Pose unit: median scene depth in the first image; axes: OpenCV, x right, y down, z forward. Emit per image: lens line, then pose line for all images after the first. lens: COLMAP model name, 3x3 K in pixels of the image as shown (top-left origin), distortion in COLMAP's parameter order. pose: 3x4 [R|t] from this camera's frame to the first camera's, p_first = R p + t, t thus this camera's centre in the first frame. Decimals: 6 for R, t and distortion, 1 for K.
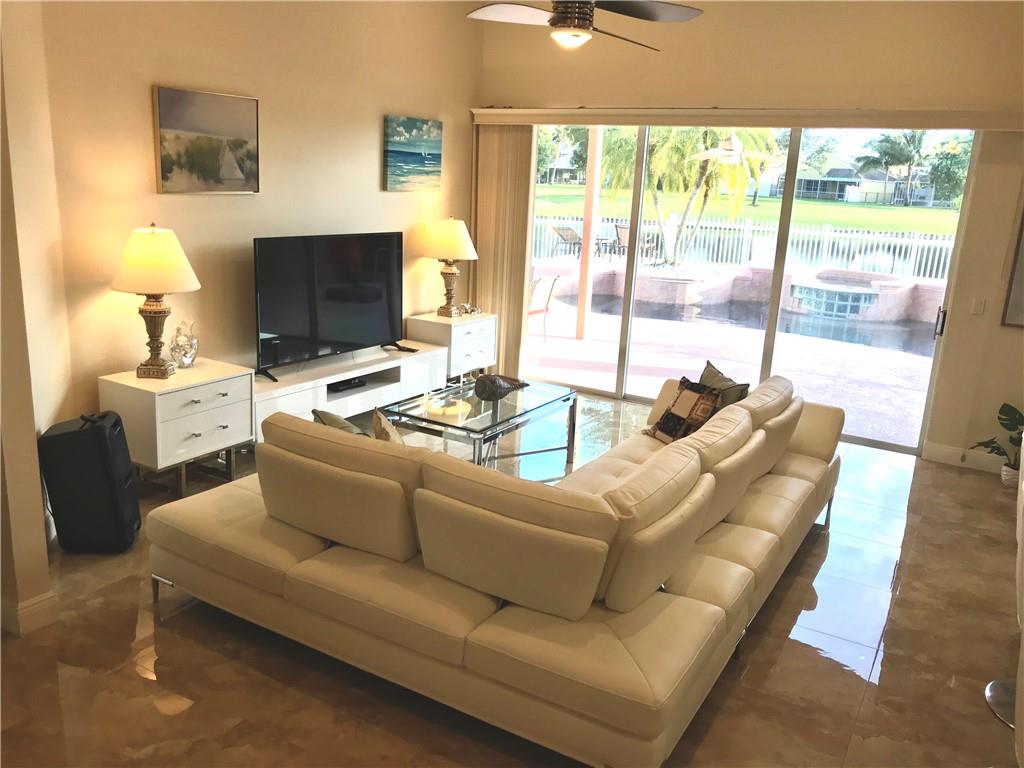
lens RADIAL K [[843.5, 0, 502.8], [0, 843.5, 380.0], [0, 0, 1]] dist [0.032654, -0.020588]
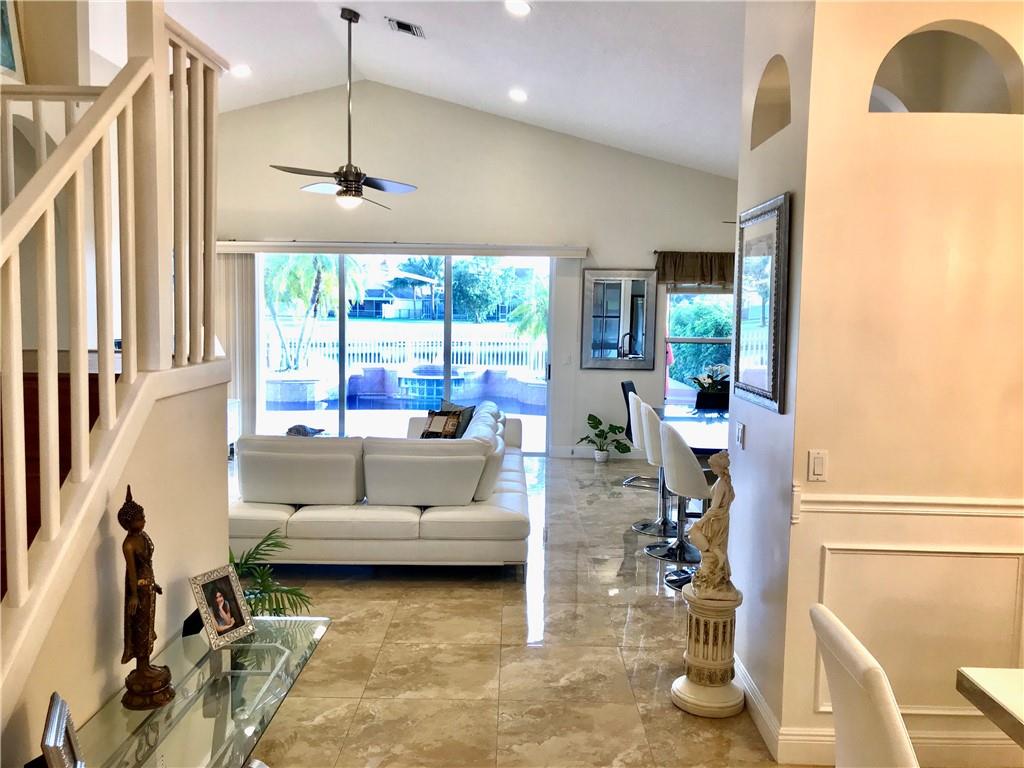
lens RADIAL K [[843.5, 0, 509.5], [0, 843.5, 388.1], [0, 0, 1]] dist [0.032654, -0.020588]
pose [[0.859135, -0.080707, 0.505345, -0.151083], [0.146040, 0.985088, -0.090956, 0.040534], [-0.490469, 0.151944, 0.858110, -0.142520]]
